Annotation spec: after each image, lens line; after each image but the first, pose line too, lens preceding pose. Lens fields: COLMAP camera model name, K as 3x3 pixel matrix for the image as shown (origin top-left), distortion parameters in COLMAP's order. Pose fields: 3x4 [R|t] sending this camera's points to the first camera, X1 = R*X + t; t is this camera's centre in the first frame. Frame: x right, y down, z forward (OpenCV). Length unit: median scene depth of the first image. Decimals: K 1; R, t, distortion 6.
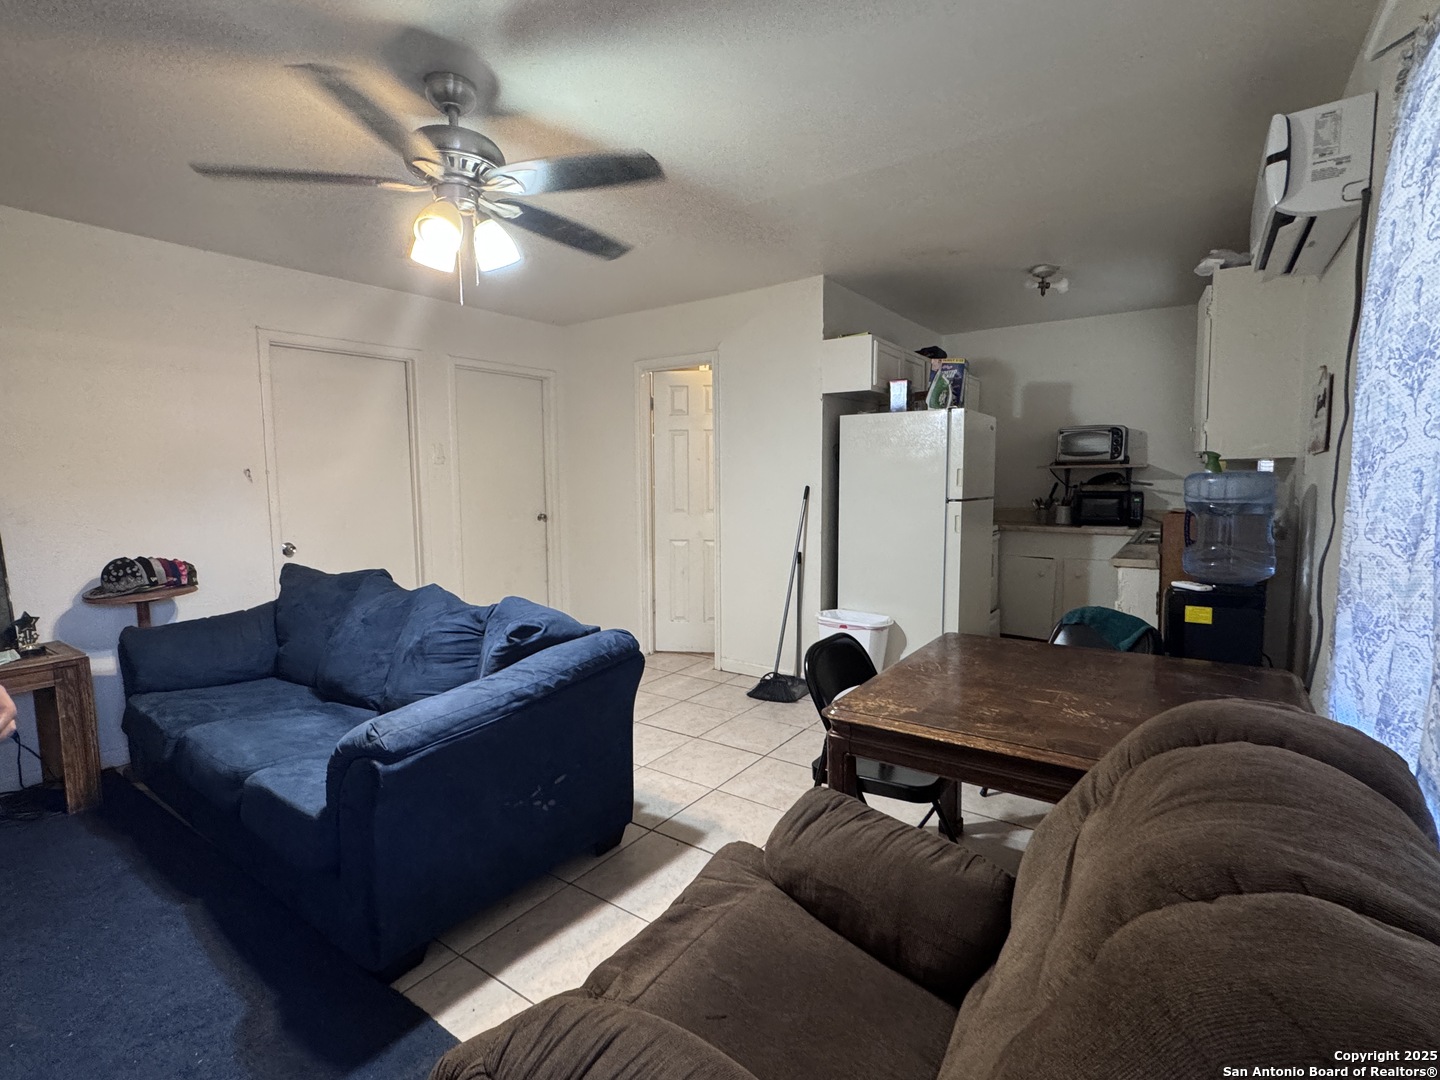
lens RADIAL K [[681.1, 0, 720.2], [0, 681.1, 538.4], [0, 0, 1]] dist [-0.000544, -0.000460]
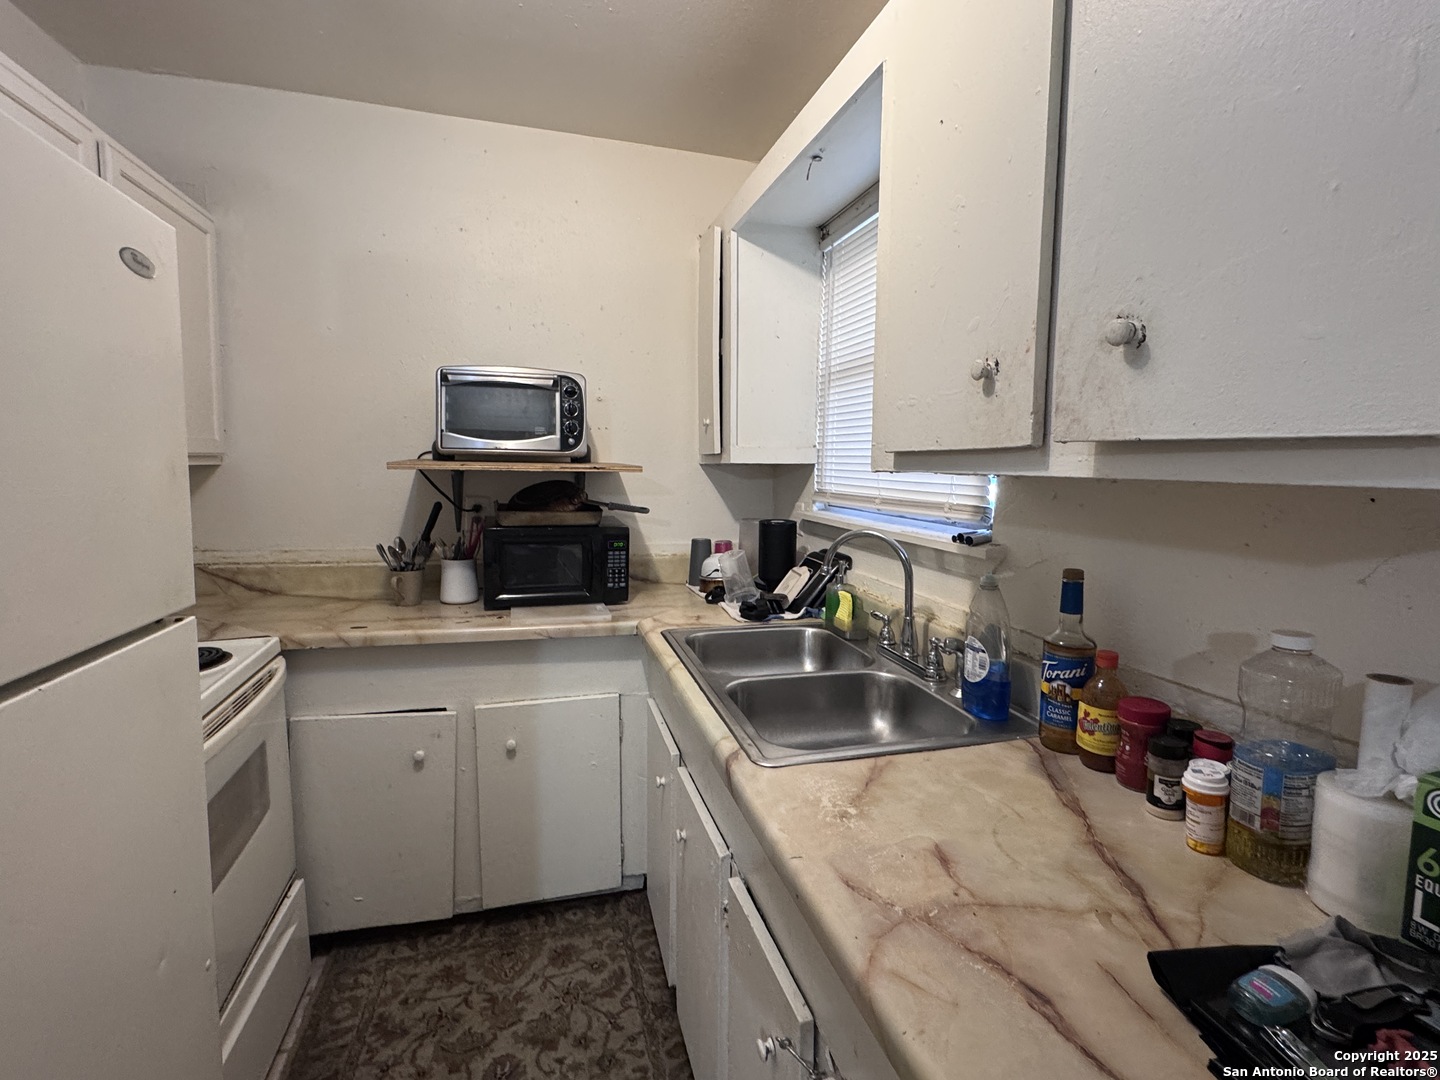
lens RADIAL K [[681.1, 0, 721.1], [0, 681.1, 535.9], [0, 0, 1]] dist [-0.000544, -0.000460]
pose [[0.634694, -0.050673, 0.771100, 0.288706], [0.047175, 0.998527, 0.026789, -0.065731], [-0.771322, 0.019374, 0.636150, 0.615737]]
